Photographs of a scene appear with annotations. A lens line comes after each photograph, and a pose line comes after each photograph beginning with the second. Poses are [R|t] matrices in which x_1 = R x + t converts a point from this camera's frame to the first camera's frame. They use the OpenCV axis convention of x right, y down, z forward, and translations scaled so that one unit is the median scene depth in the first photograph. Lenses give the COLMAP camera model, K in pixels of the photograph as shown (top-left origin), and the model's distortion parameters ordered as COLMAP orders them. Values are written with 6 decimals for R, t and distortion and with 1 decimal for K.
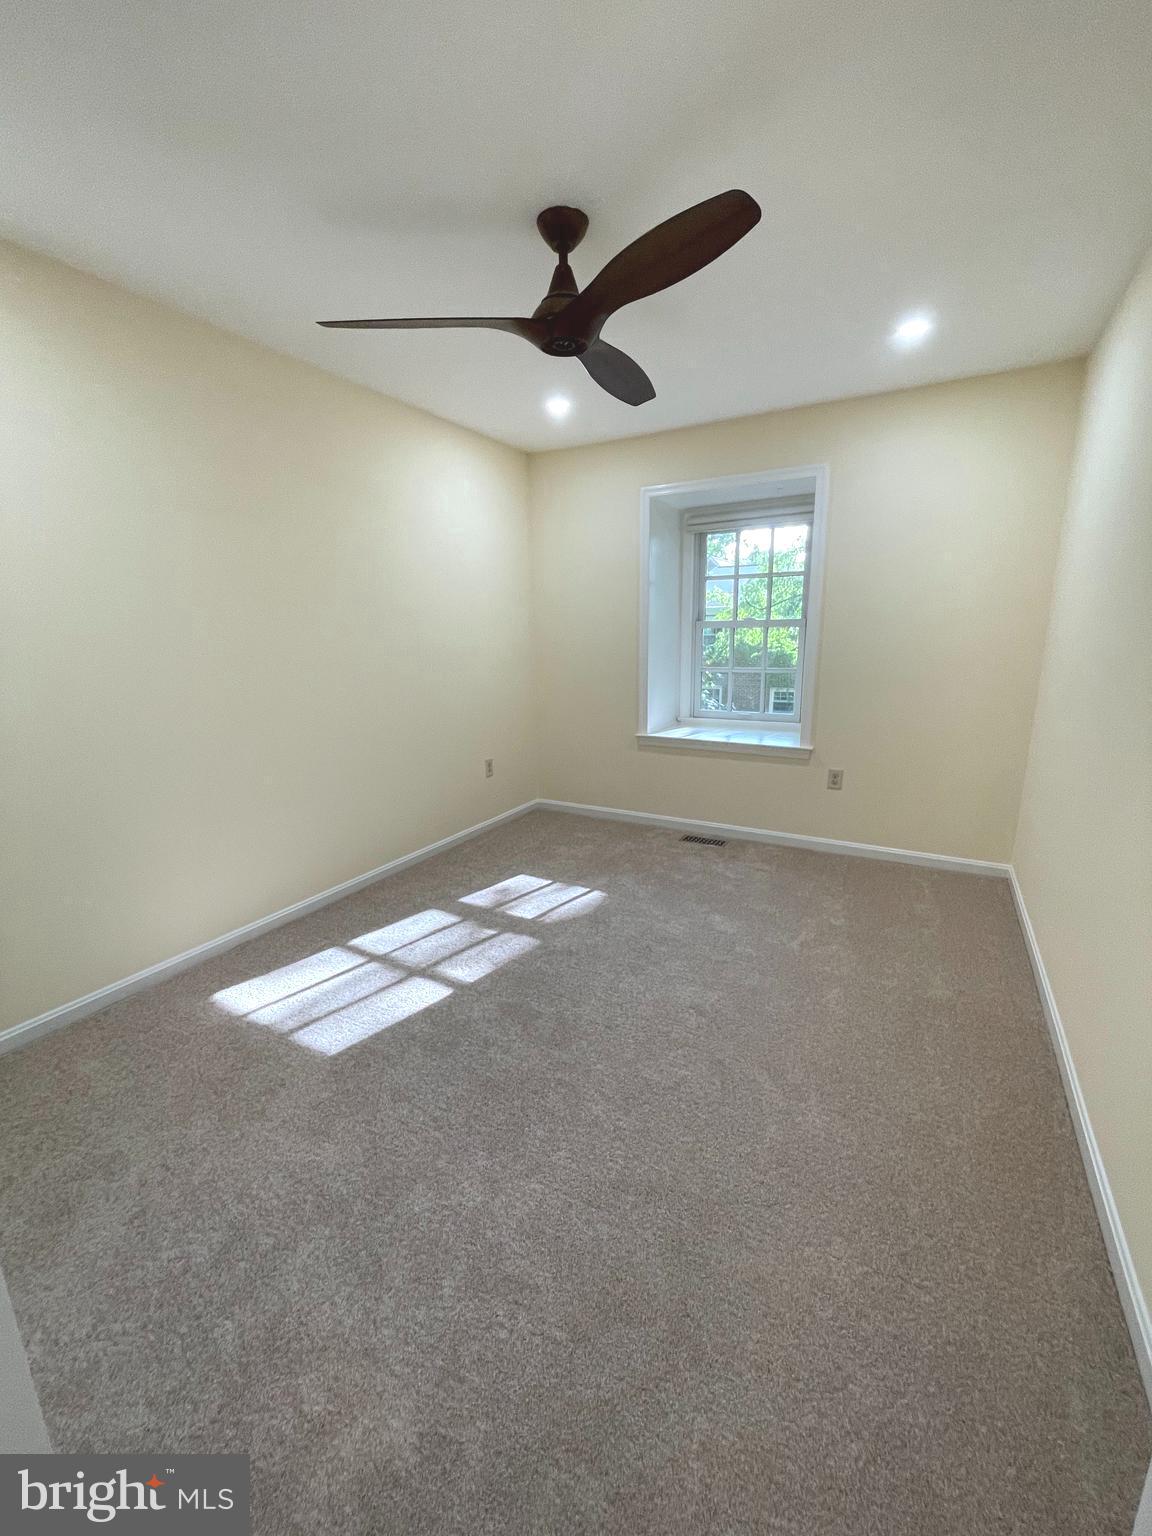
lens RADIAL K [[620.3, 0, 575.2], [0, 620.3, 772.0], [0, 0, 1]] dist [0.001609, -0.000464]
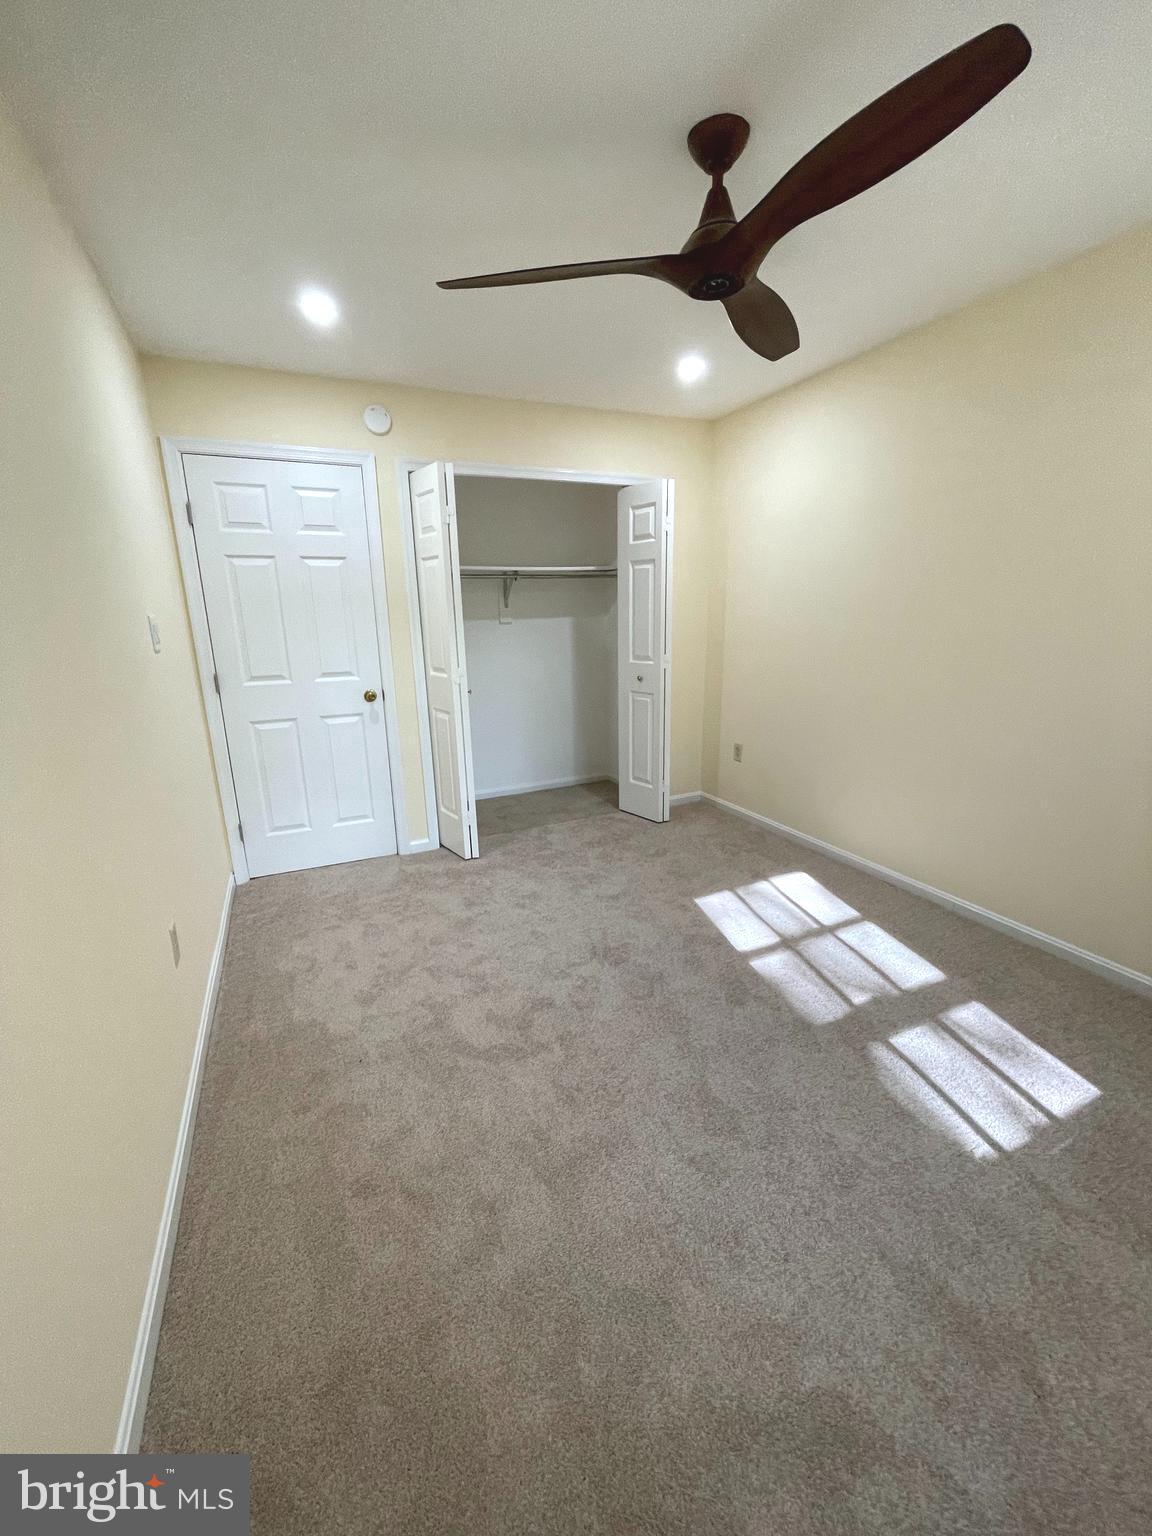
lens RADIAL K [[620.3, 0, 577.3], [0, 620.3, 769.7], [0, 0, 1]] dist [0.001609, -0.000464]
pose [[-0.560477, 0.239163, -0.792885, 0.634149], [-0.168765, 0.904321, 0.392074, -0.259530], [0.810792, 0.353560, -0.466488, 1.003033]]
